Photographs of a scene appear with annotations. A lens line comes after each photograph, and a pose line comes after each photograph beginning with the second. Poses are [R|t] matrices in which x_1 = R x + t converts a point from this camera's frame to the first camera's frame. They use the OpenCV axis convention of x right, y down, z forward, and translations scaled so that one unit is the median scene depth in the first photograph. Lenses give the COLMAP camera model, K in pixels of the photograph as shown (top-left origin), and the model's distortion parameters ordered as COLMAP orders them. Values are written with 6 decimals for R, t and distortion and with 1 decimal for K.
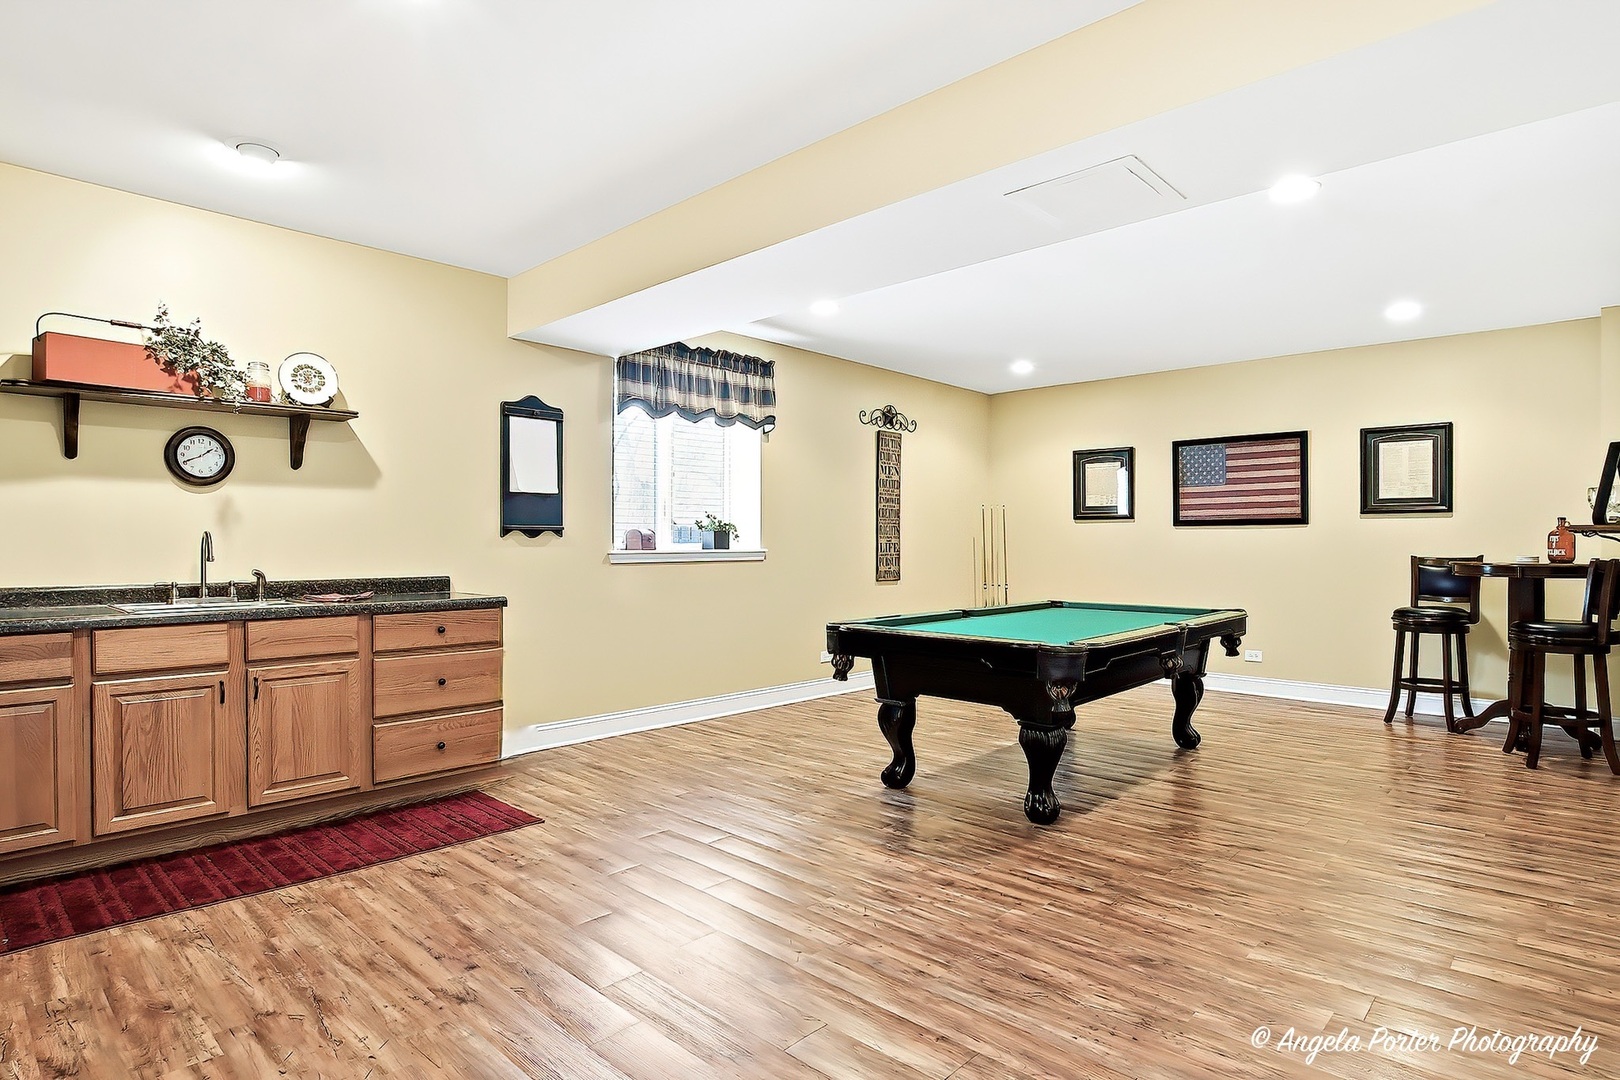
lens RADIAL K [[850.0, 0, 819.6], [0, 850.0, 538.7], [0, 0, 1]] dist [-0.013296, -0.000985]
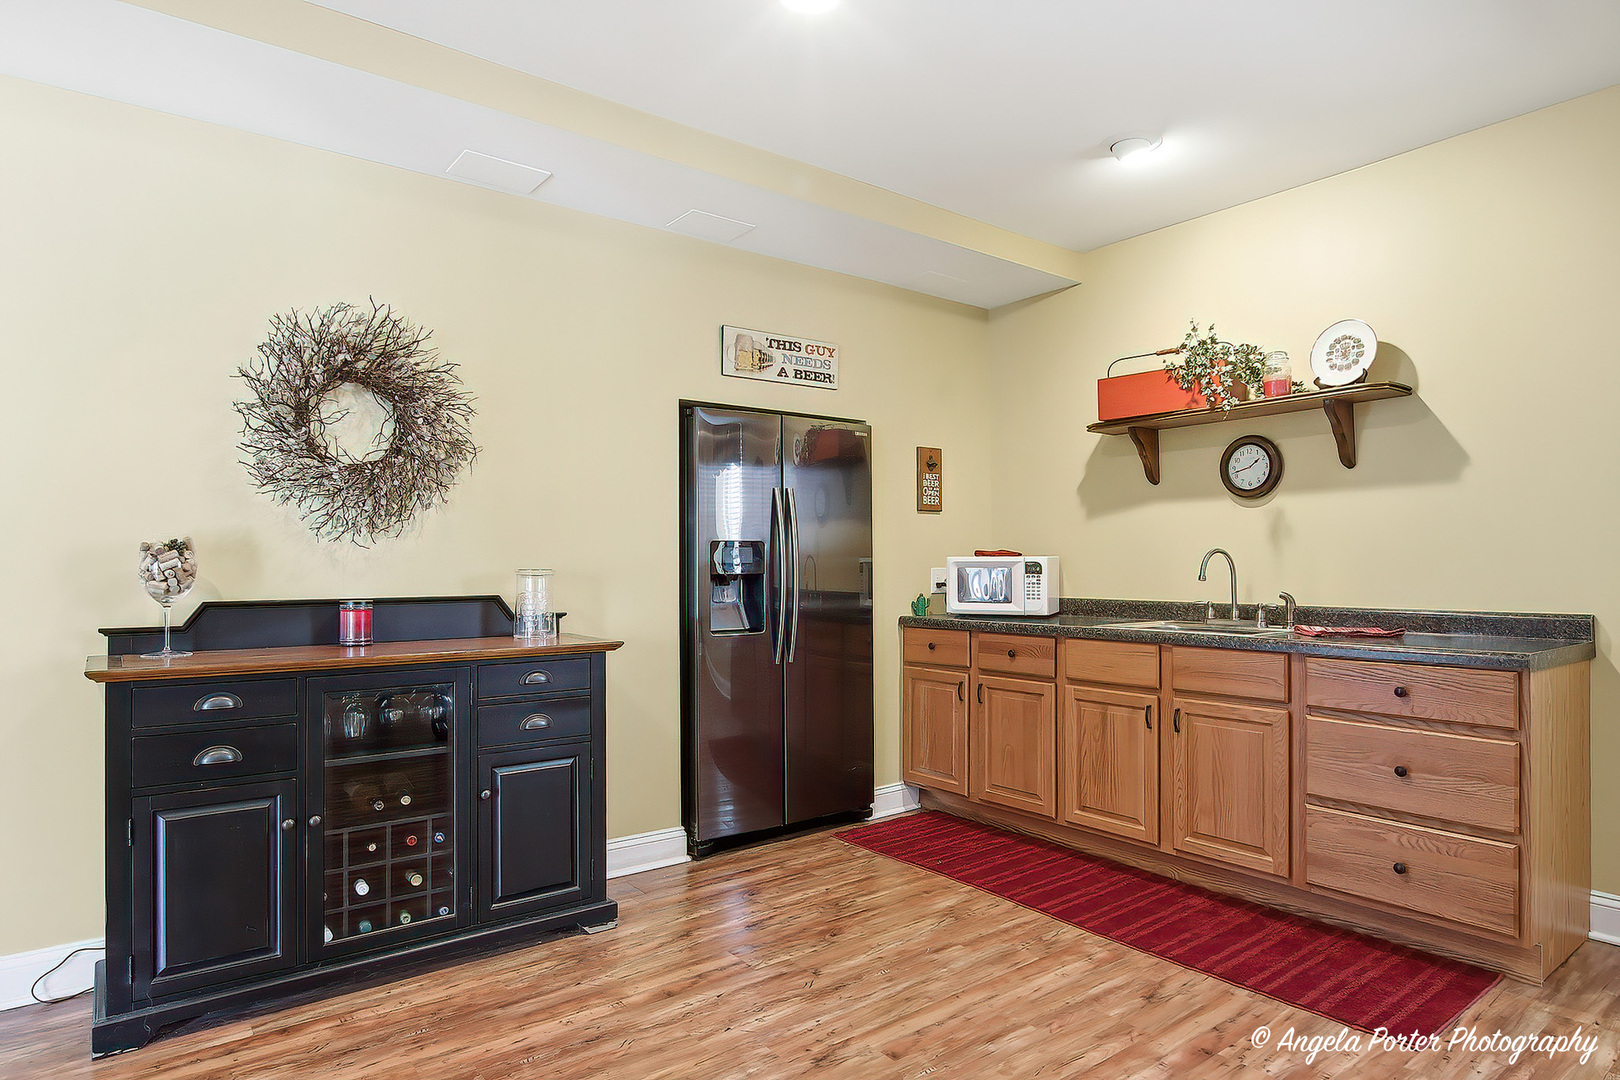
lens RADIAL K [[928.0, 0, 811.6], [0, 928.0, 548.6], [0, 0, 1]] dist [-0.016832, 0.002068]
pose [[-0.151496, -0.018230, -0.988290, 0.362770], [0.007468, 0.999780, -0.019587, 0.008035], [0.988430, -0.010348, -0.151326, 0.722257]]
